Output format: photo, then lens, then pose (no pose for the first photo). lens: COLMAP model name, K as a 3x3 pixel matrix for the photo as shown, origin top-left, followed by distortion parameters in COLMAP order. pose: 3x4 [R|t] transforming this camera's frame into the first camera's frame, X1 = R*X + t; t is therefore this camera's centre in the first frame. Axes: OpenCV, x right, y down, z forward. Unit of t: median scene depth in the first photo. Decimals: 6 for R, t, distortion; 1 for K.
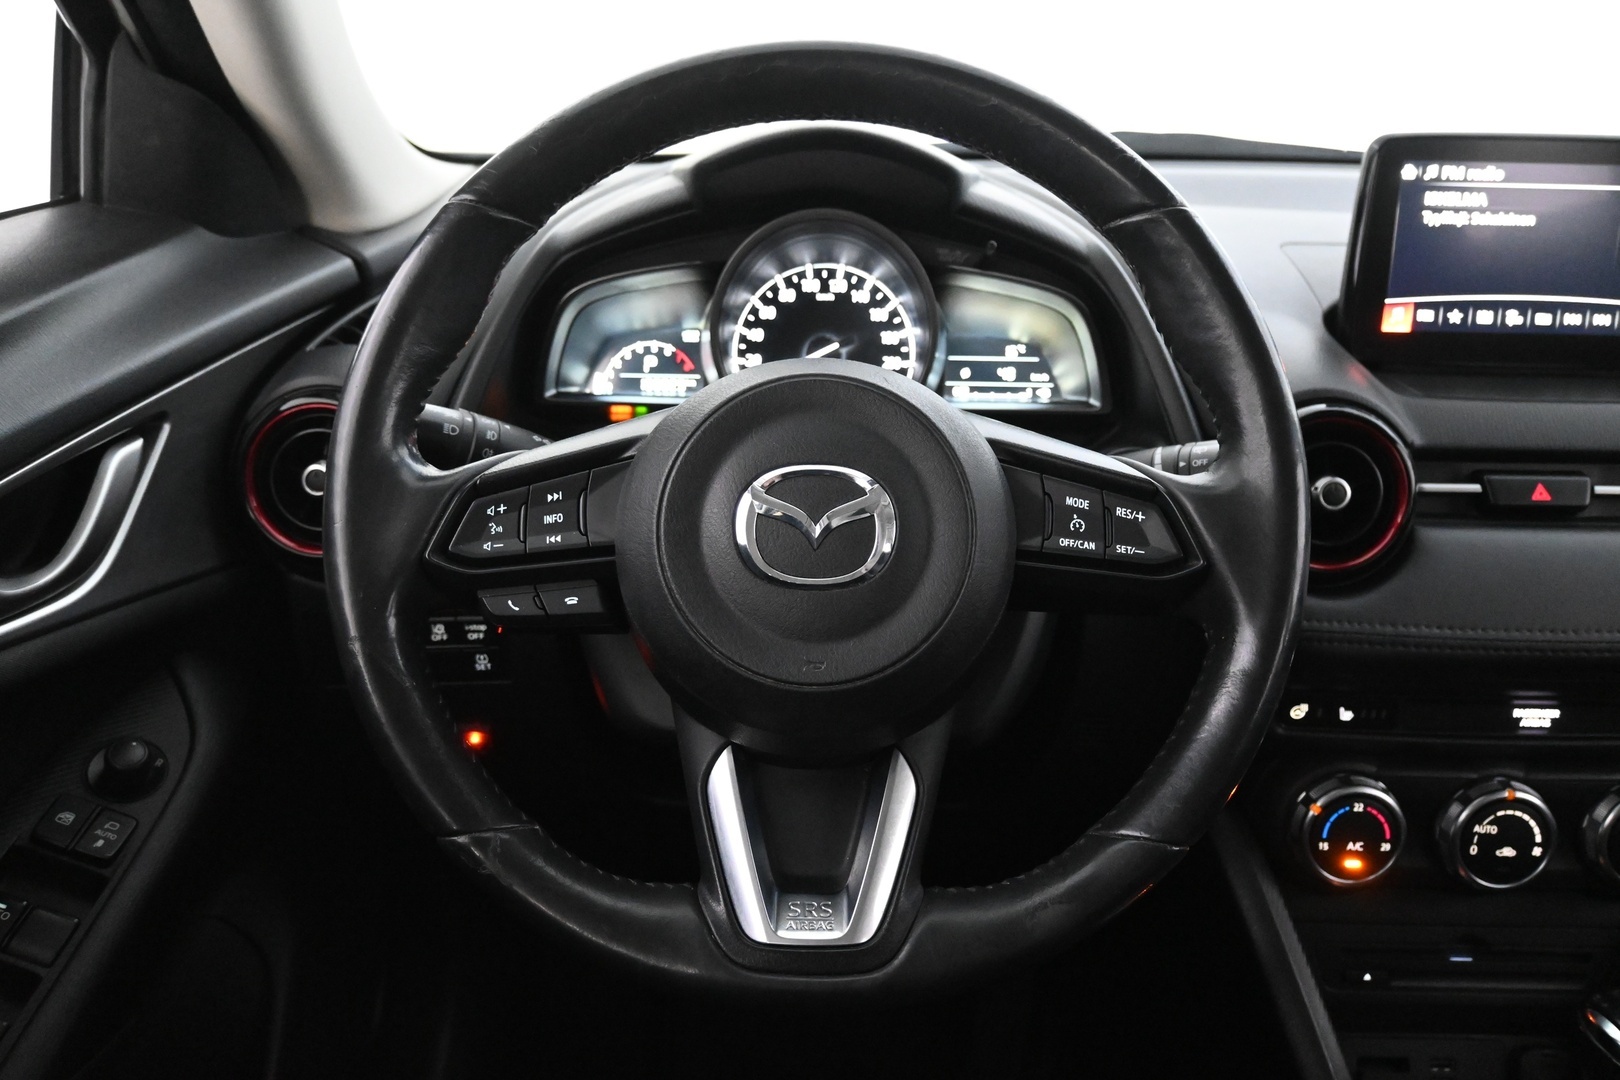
lens RADIAL K [[1394.4, 0, 810.0], [0, 1394.4, 540.0], [0, 0, 1]] dist [-0.002269, 0.002171]
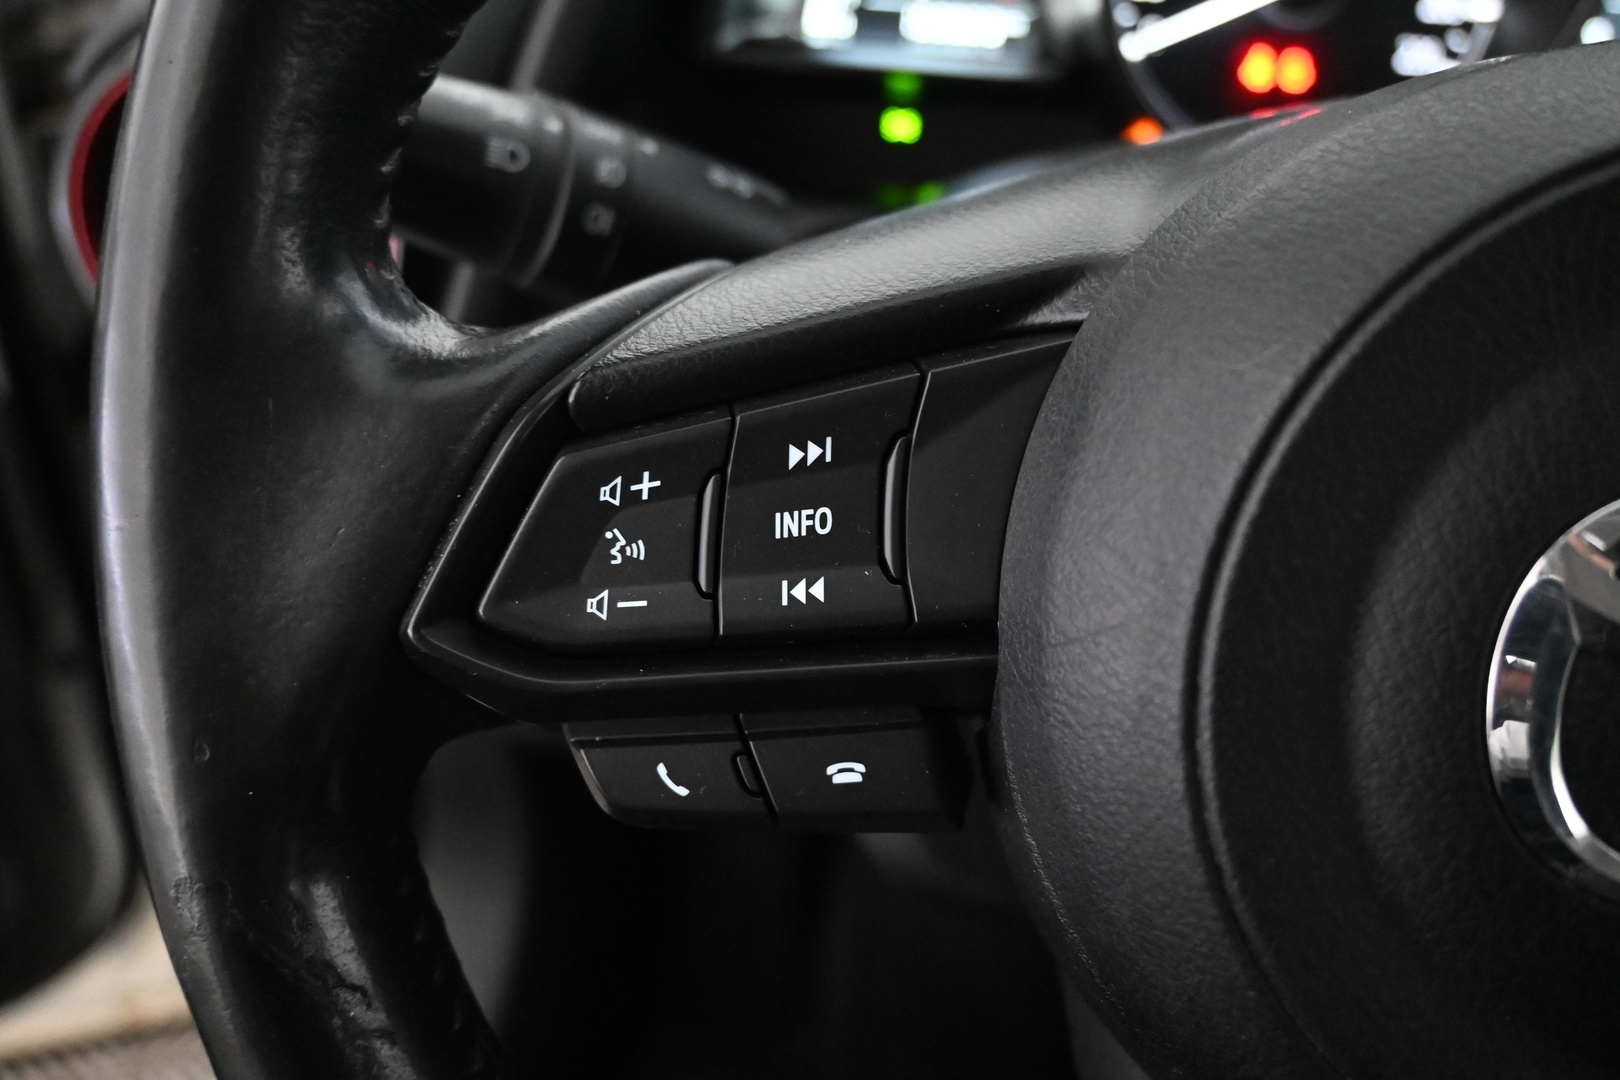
lens RADIAL K [[1435.0, 0, 810.0], [0, 1435.0, 540.0], [0, 0, 1]] dist [0.002250, 0.000605]
pose [[0.995238, 0.078287, -0.058081, -0.163412], [-0.060418, 0.962982, 0.262709, -0.098251], [0.076498, -0.257948, 0.963125, 0.683395]]
